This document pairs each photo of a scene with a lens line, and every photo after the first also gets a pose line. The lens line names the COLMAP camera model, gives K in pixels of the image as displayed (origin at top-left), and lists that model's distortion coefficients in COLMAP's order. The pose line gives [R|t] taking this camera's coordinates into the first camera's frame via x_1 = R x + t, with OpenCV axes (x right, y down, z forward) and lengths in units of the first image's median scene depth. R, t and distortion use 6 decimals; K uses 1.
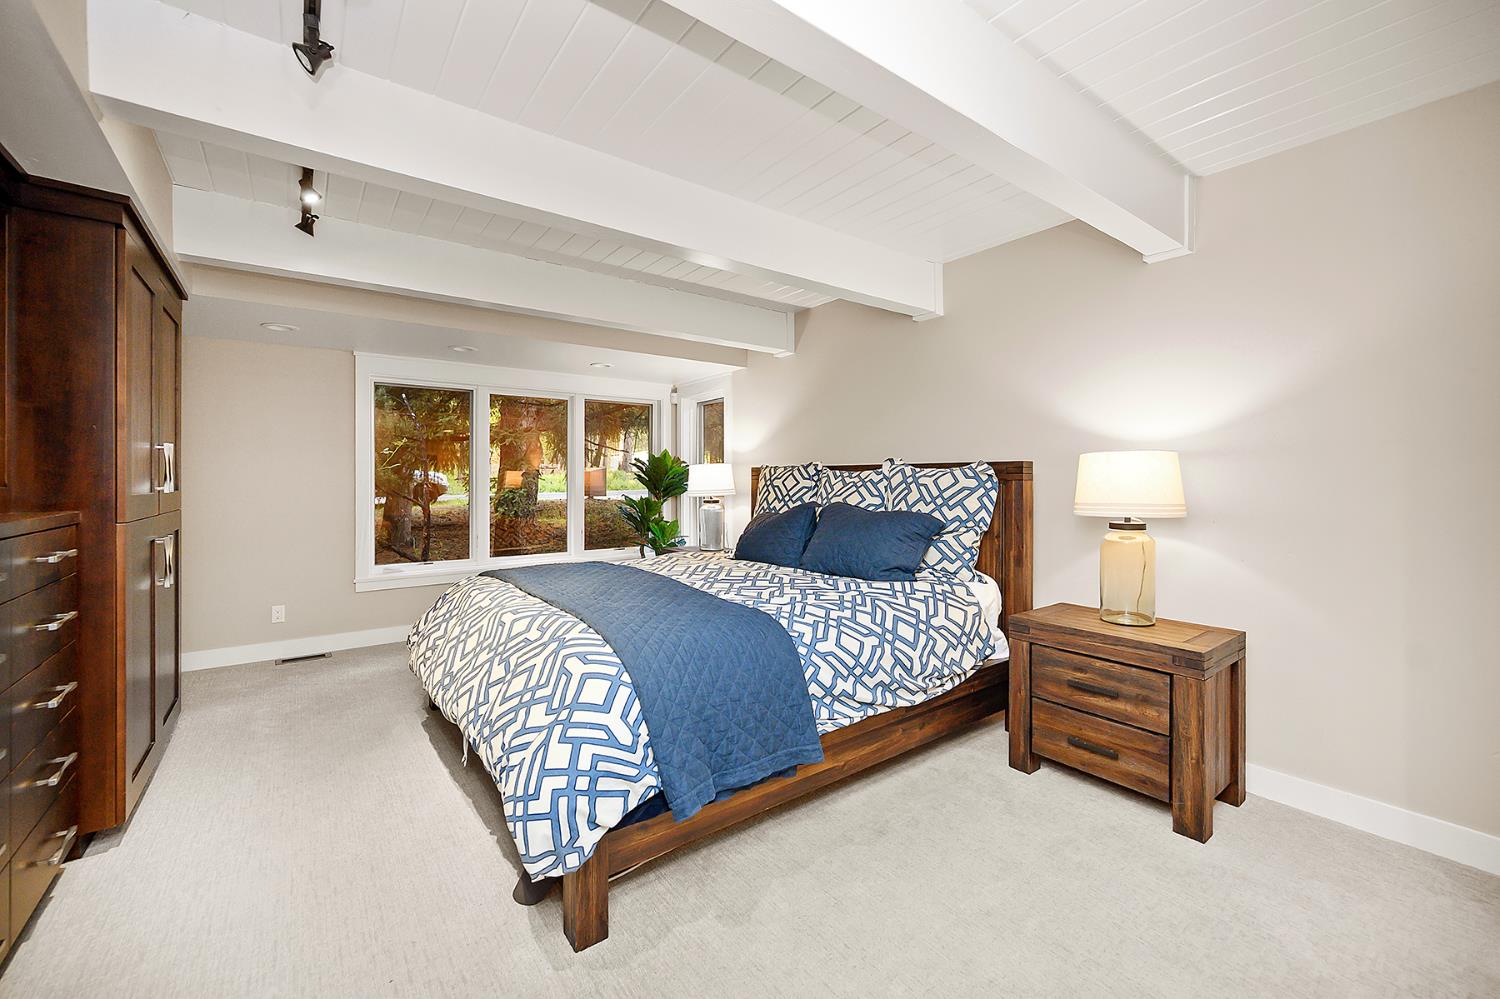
lens RADIAL K [[606.9, 0, 747.3], [0, 606.9, 478.7], [0, 0, 1]] dist [-0.000591, -0.000059]
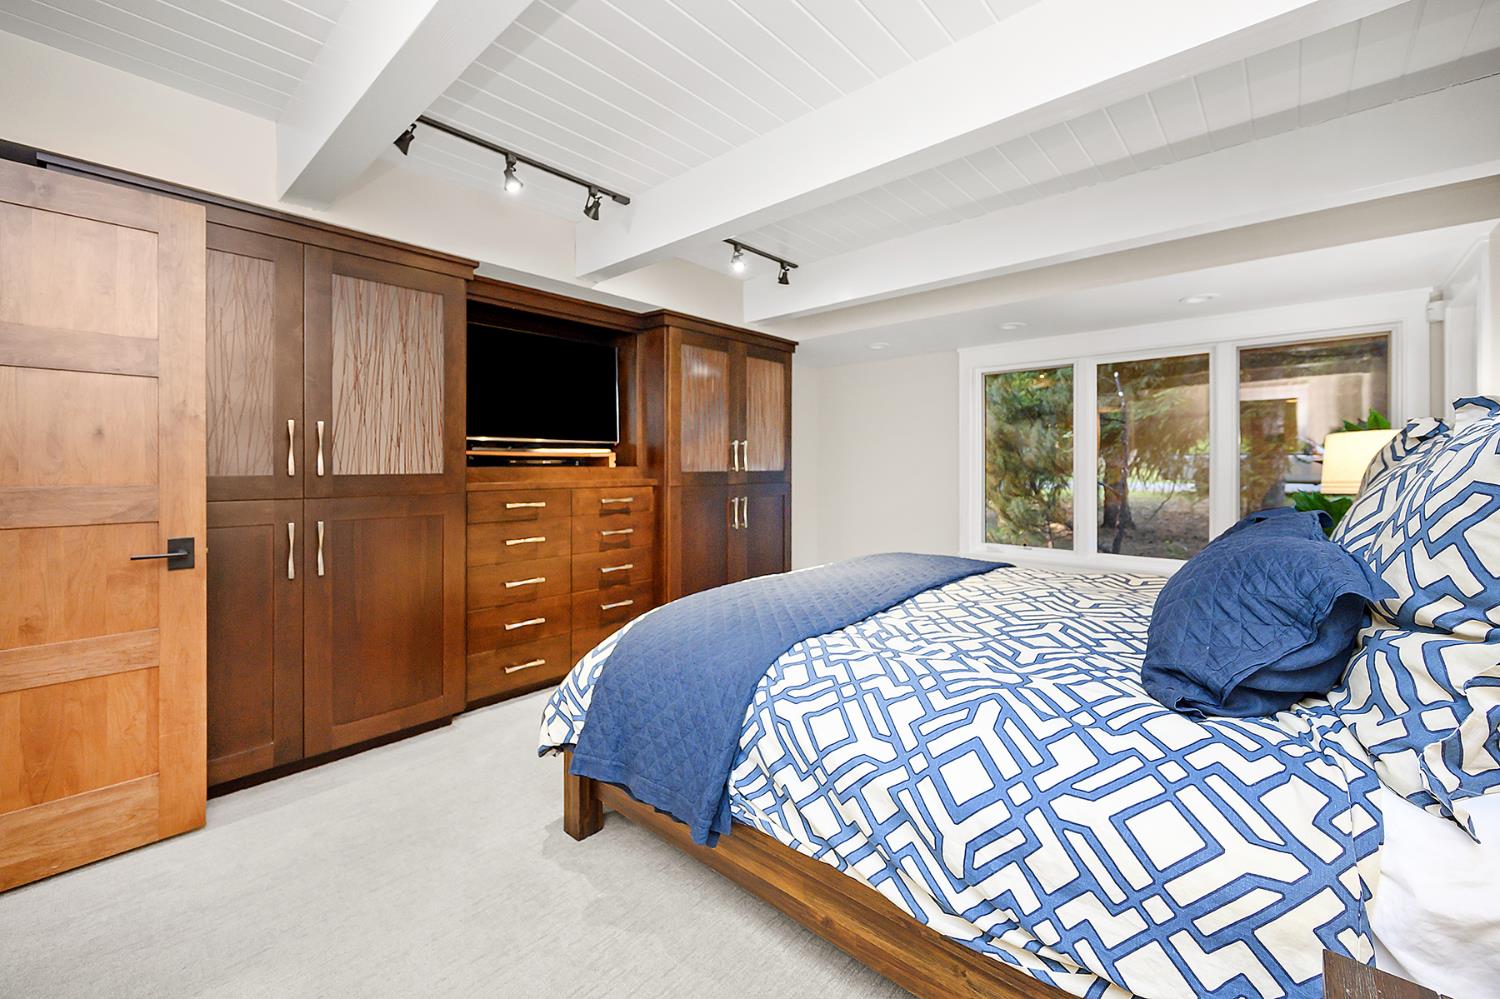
lens RADIAL K [[609.7, 0, 756.4], [0, 609.7, 464.2], [0, 0, 1]] dist [-0.000524, -0.000102]
pose [[0.209272, -0.000298, -0.977857, 0.669078], [0.000419, 1.000000, -0.000215, 0.006012], [0.977857, -0.000365, 0.209272, 0.712704]]
